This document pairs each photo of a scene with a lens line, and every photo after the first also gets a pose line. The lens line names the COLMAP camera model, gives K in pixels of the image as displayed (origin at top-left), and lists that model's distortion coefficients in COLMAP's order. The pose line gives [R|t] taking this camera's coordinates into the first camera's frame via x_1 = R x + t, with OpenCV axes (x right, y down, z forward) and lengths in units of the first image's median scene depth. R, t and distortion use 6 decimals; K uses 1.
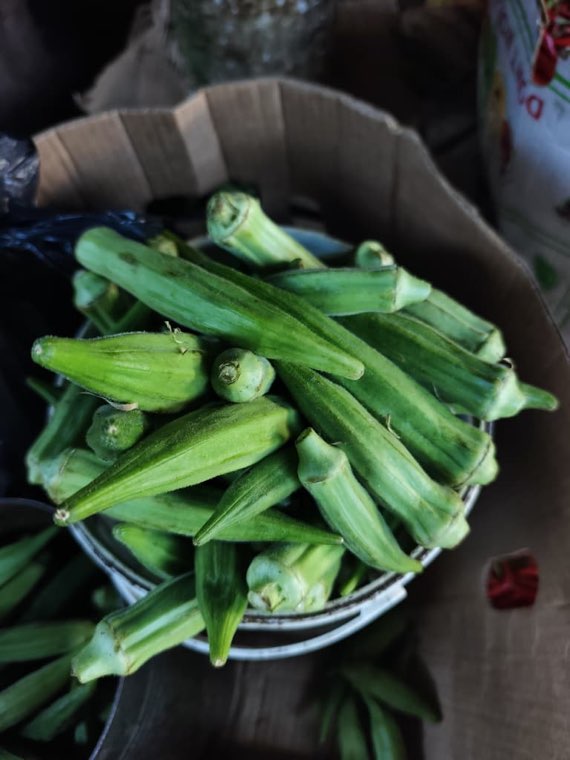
lens RADIAL K [[591.3, 0, 285.0], [0, 591.3, 380.0], [0, 0, 1]] dist [0.136488, -0.232234]
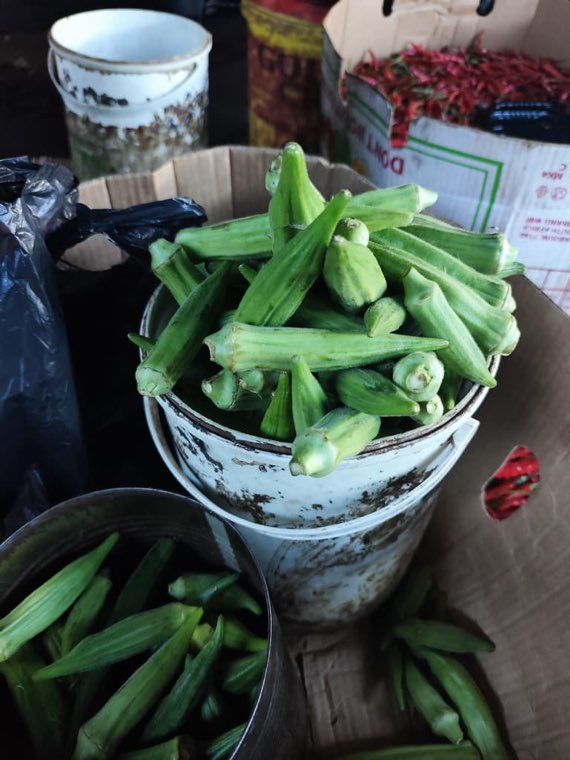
lens RADIAL K [[591.3, 0, 285.0], [0, 591.3, 380.0], [0, 0, 1]] dist [0.136488, -0.232234]
pose [[0.936041, -0.172065, 0.306953, -0.366398], [0.256264, 0.931116, -0.259523, 0.325473], [-0.241154, 0.321585, 0.915657, -0.059002]]
